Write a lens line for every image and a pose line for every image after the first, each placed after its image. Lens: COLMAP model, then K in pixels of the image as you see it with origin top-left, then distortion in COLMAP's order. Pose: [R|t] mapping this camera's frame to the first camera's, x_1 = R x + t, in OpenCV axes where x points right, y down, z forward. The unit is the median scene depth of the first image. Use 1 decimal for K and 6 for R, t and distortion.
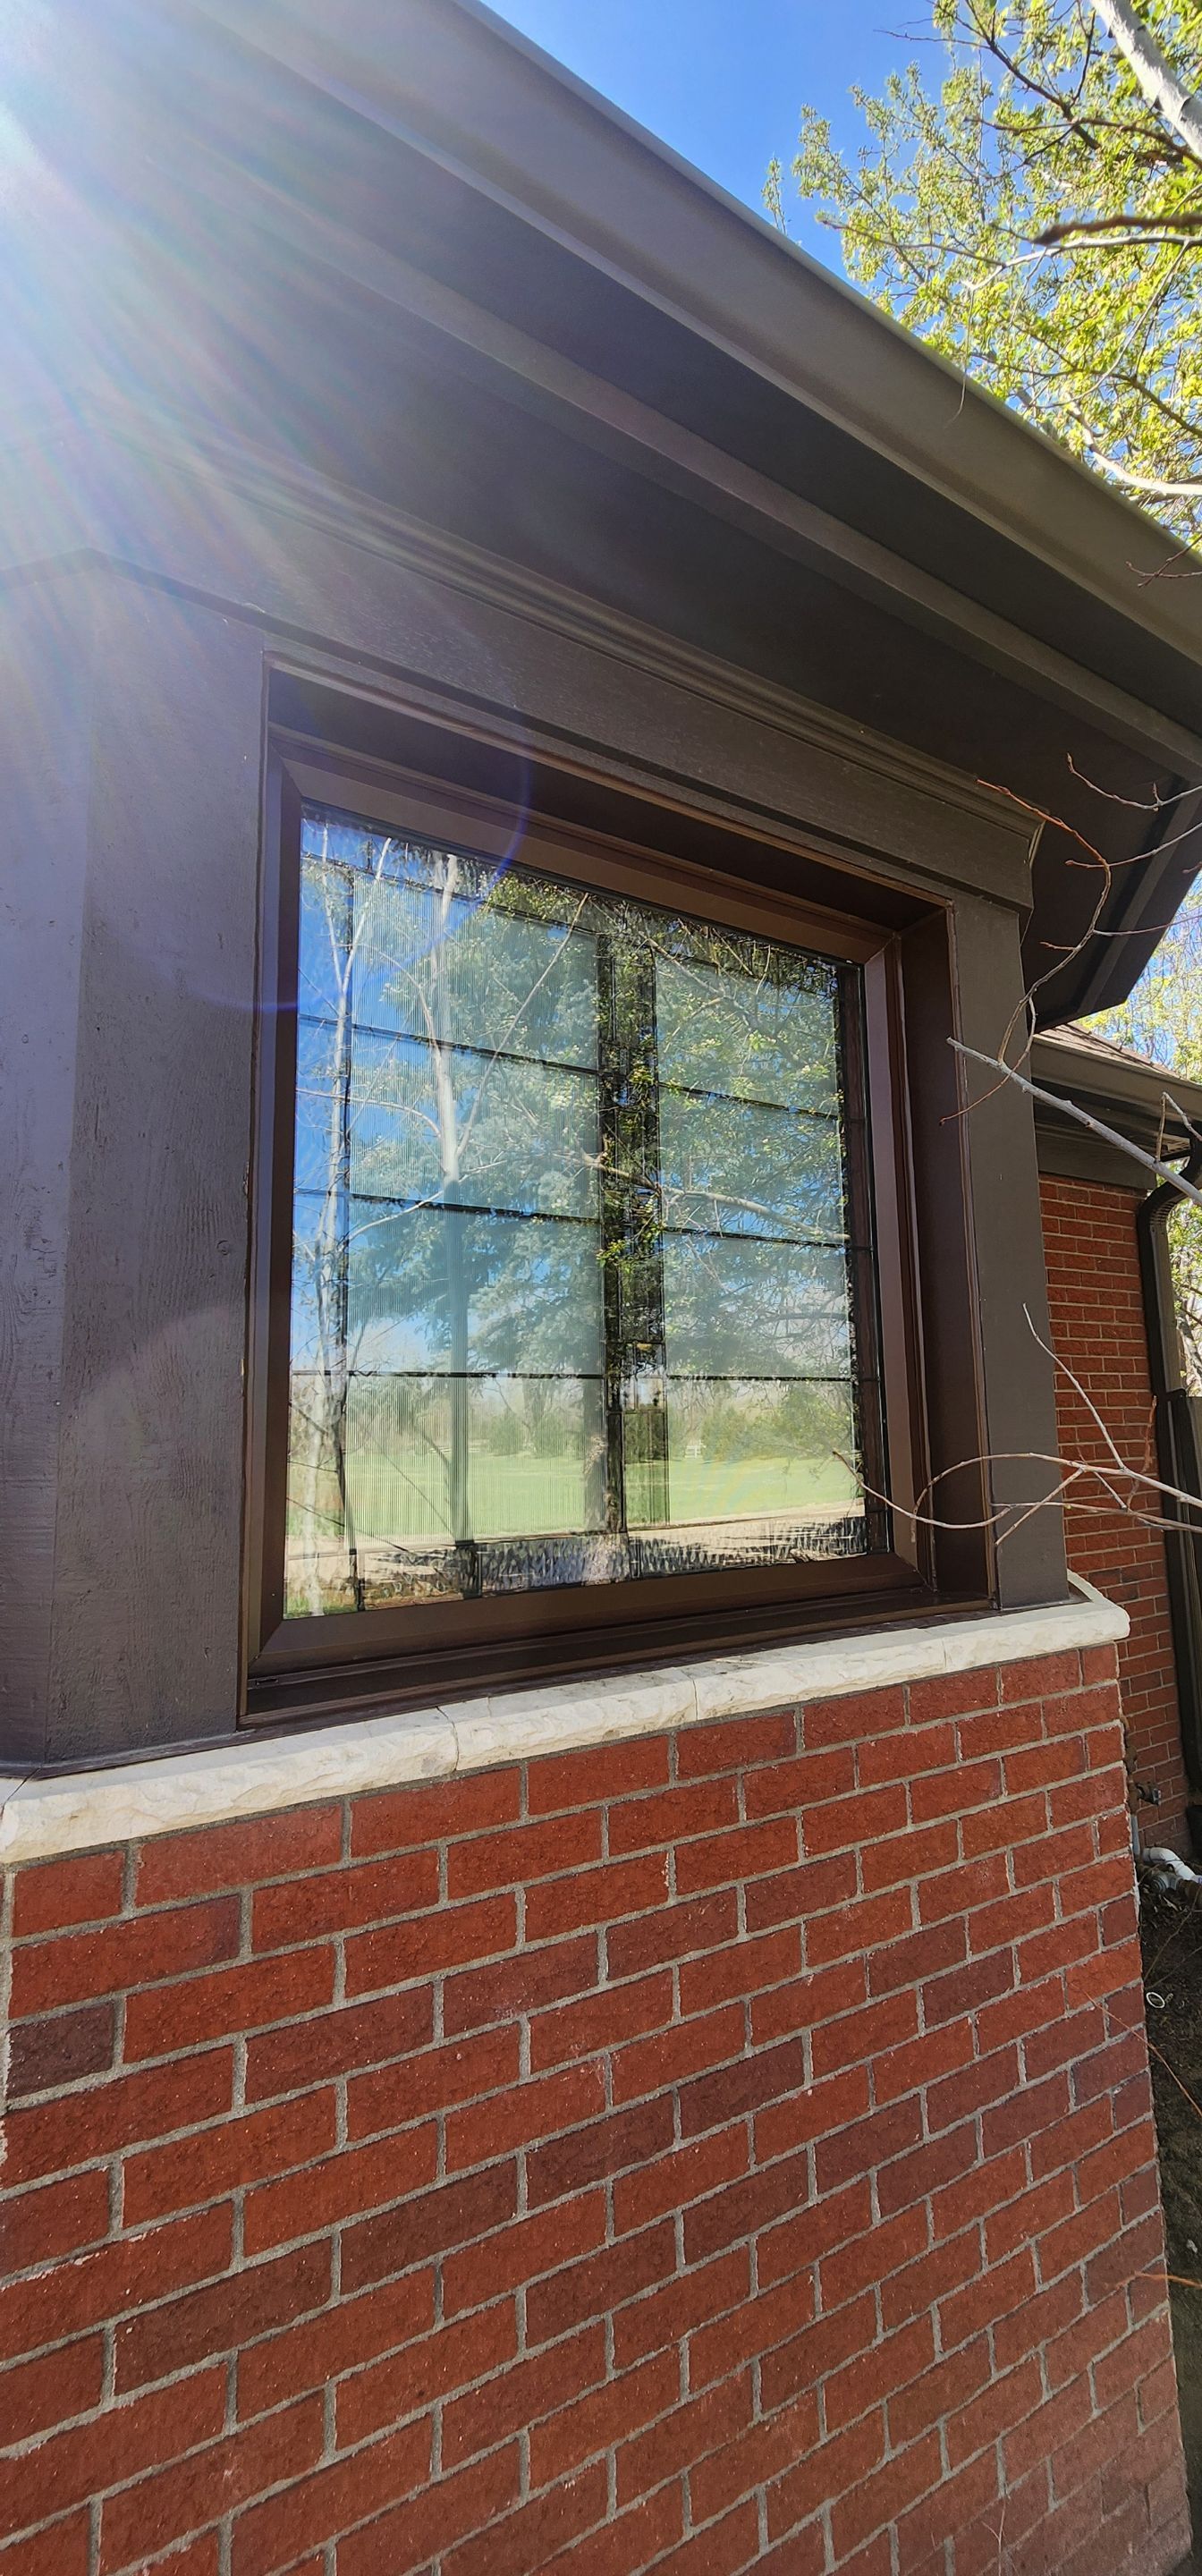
lens RADIAL K [[1020.9, 0, 628.3], [0, 1020.9, 1298.8], [0, 0, 1]] dist [0.001302, 0.000019]
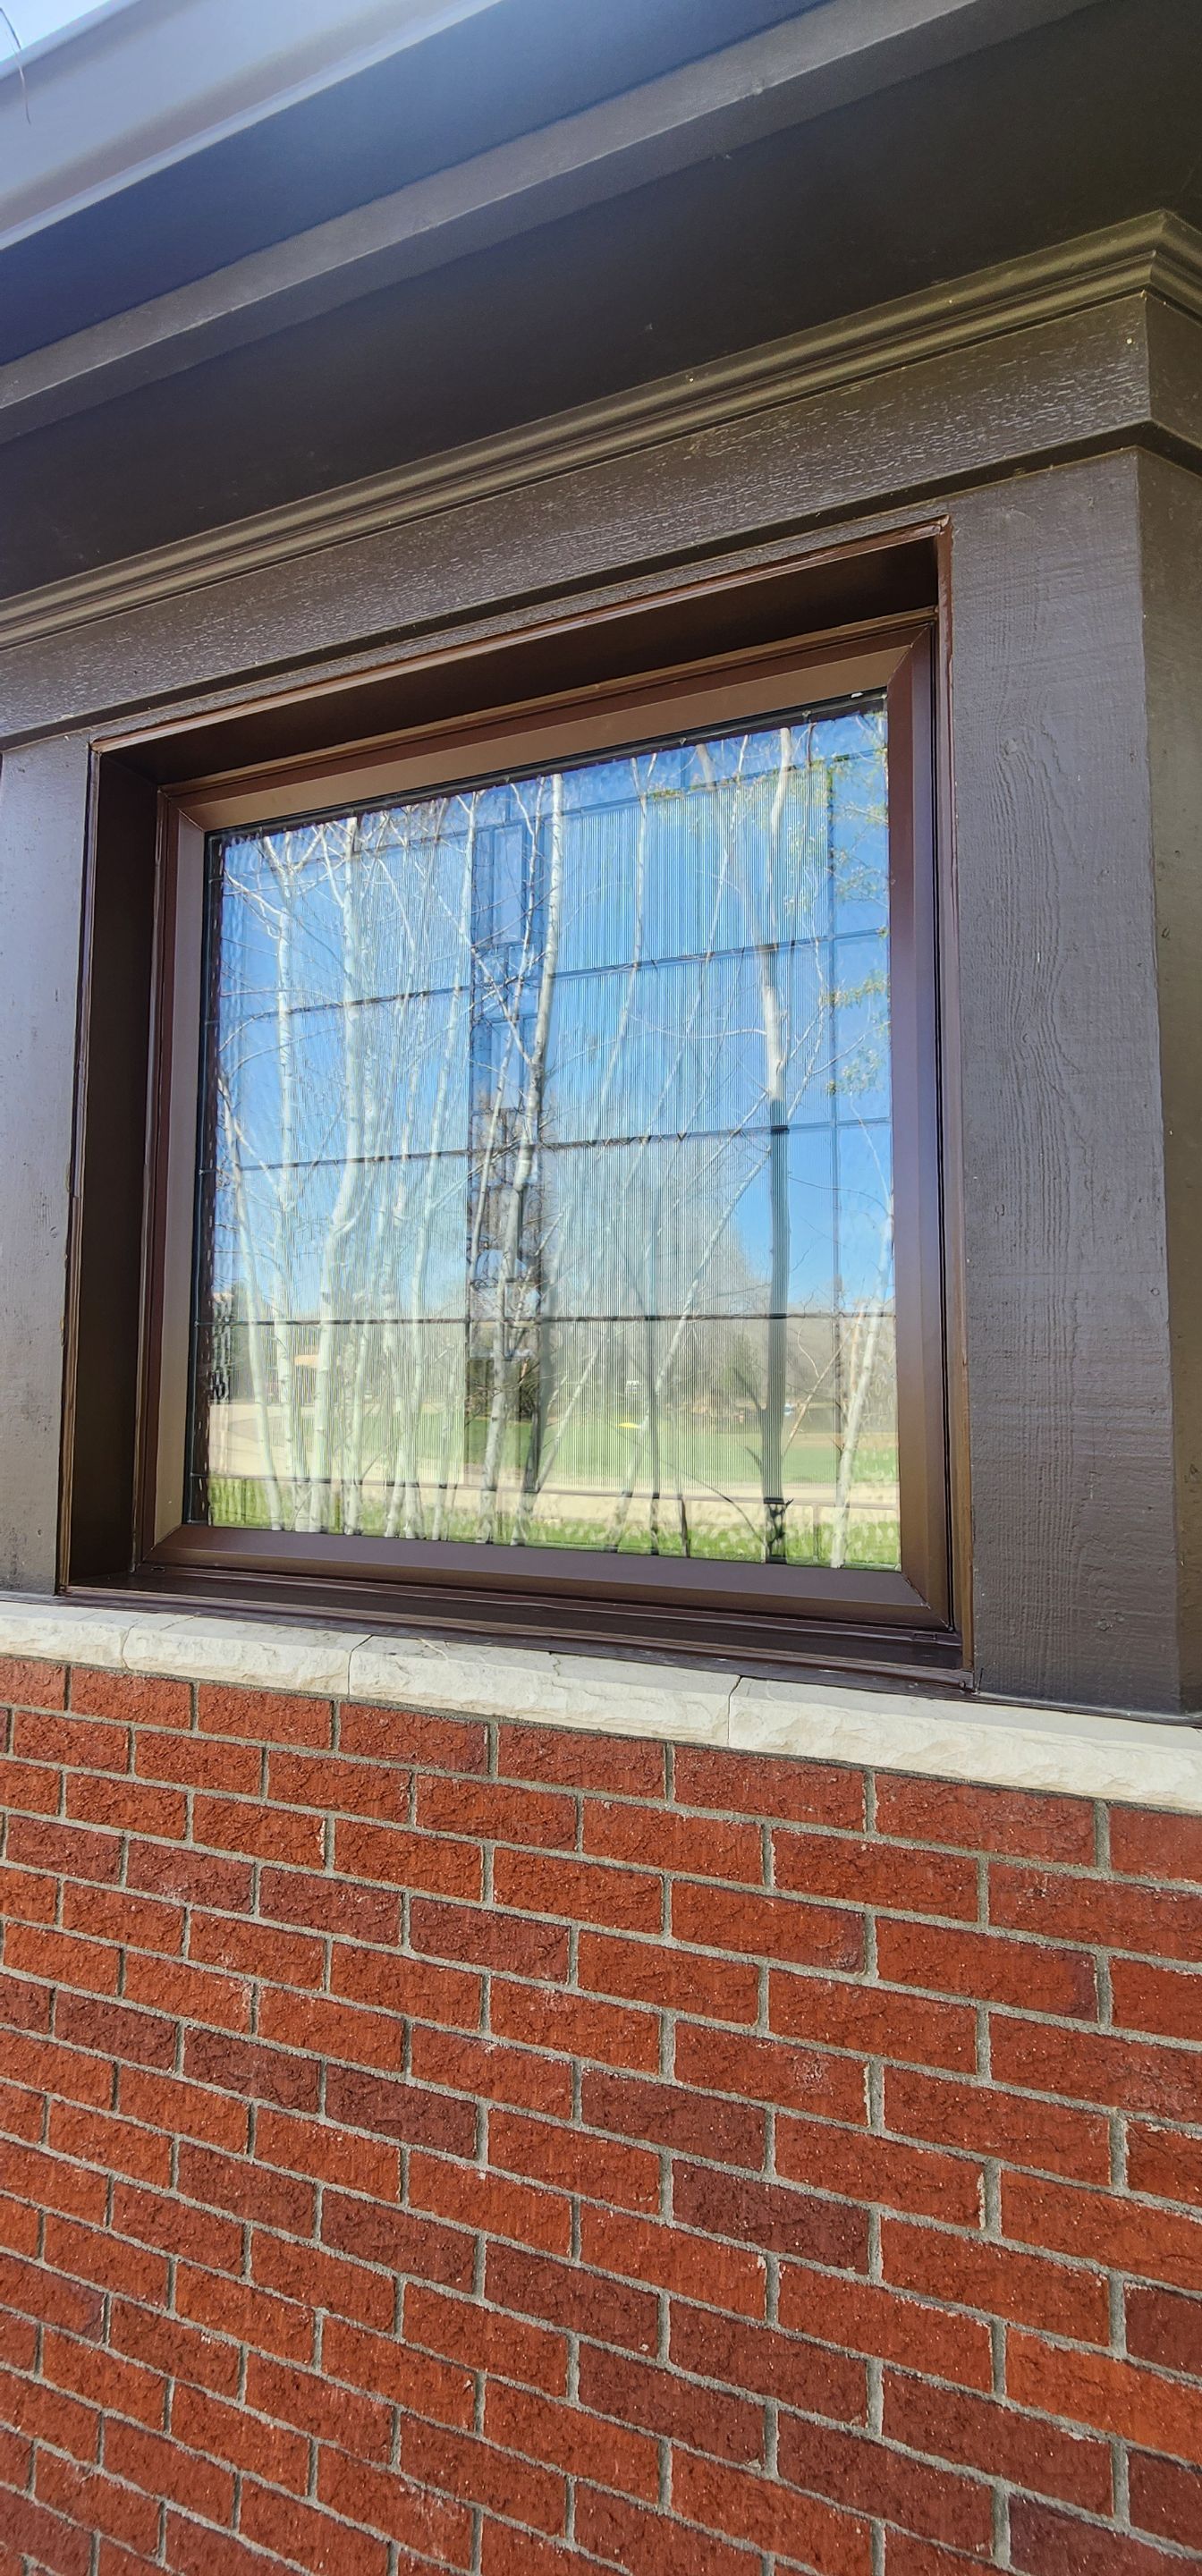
lens RADIAL K [[1061.7, 0, 602.4], [0, 1061.7, 1299.0], [0, 0, 1]] dist [0.000320, 0.000079]
pose [[0.618126, -0.034955, -0.785302, 0.839158], [0.081137, 0.996512, 0.019507, 0.050225], [0.781881, -0.075775, 0.618806, 0.530230]]
